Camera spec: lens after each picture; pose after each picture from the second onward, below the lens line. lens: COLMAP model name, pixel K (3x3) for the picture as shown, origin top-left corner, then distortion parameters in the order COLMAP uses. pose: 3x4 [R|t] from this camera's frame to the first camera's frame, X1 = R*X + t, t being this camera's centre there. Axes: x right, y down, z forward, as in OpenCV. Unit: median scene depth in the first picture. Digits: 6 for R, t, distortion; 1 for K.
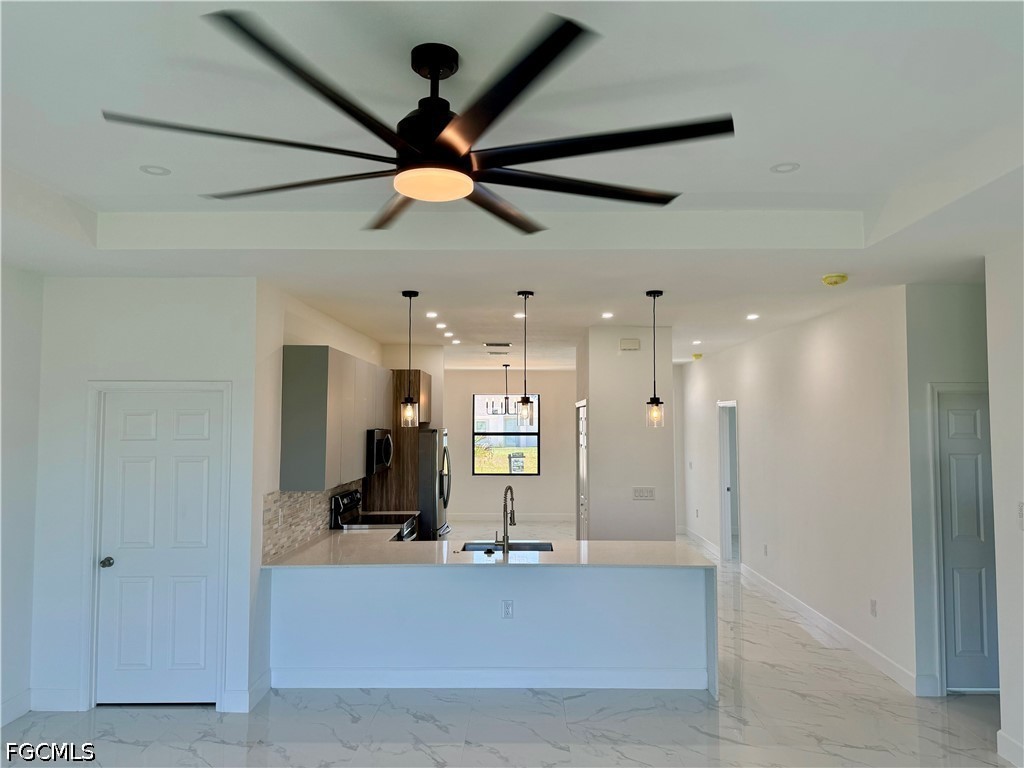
lens RADIAL K [[731.9, 0, 512.0], [0, 731.9, 384.0], [0, 0, 1]] dist [0.122246, -0.196532]
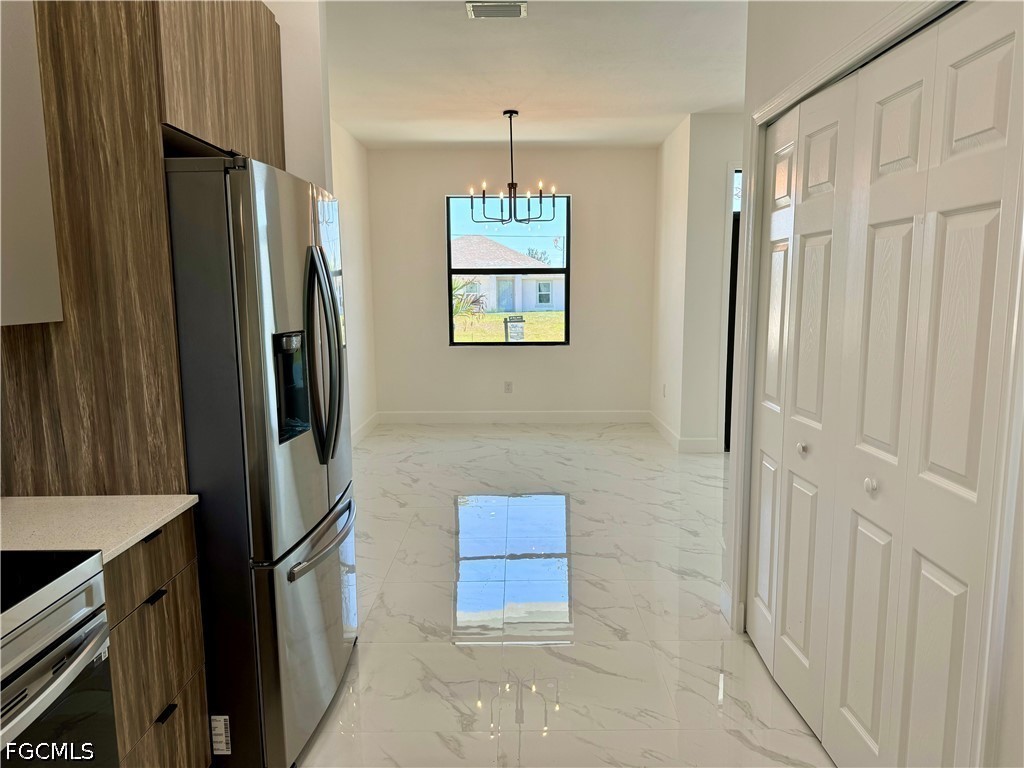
lens RADIAL K [[724.6, 0, 512.0], [0, 724.6, 384.0], [0, 0, 1]] dist [0.002067, -0.001758]
pose [[0.999909, -0.008336, 0.010567, -0.020621], [0.006310, 0.983823, 0.179031, 0.092600], [-0.011888, -0.178948, 0.983787, 0.763472]]
